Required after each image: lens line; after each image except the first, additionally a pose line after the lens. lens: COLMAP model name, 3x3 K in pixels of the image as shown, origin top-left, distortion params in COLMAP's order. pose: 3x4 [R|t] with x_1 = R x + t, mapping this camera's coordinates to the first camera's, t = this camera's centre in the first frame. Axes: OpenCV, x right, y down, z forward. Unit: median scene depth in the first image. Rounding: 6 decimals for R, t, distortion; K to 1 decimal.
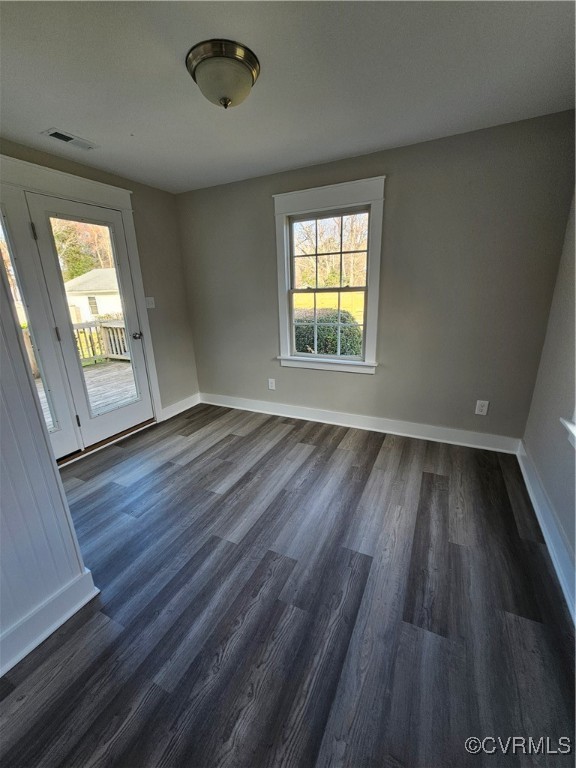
lens RADIAL K [[314.7, 0, 282.9], [0, 314.7, 378.6], [0, 0, 1]] dist [-0.009683, 0.001185]
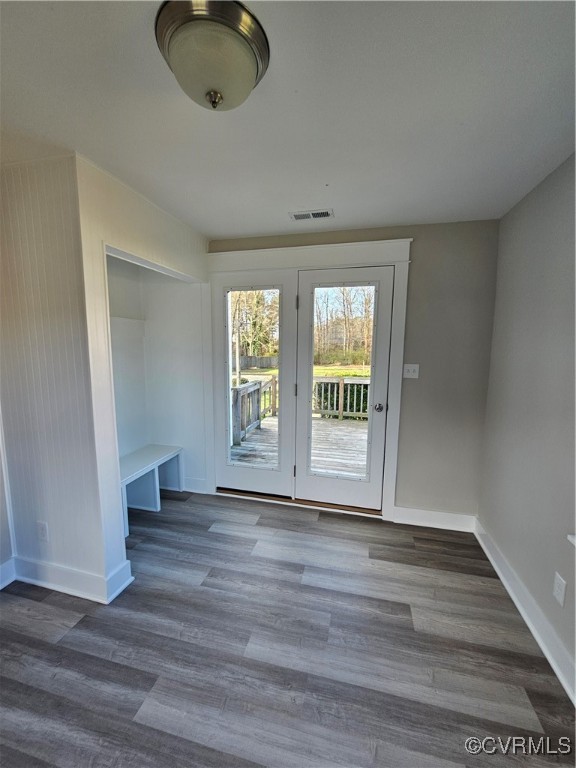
lens RADIAL K [[314.7, 0, 286.4], [0, 314.7, 384.1], [0, 0, 1]] dist [-0.009683, 0.001185]
pose [[0.218695, 0.146573, -0.964722, 0.317441], [-0.289533, 0.953878, 0.079291, -0.217955], [0.931849, 0.261978, 0.251046, 0.624298]]
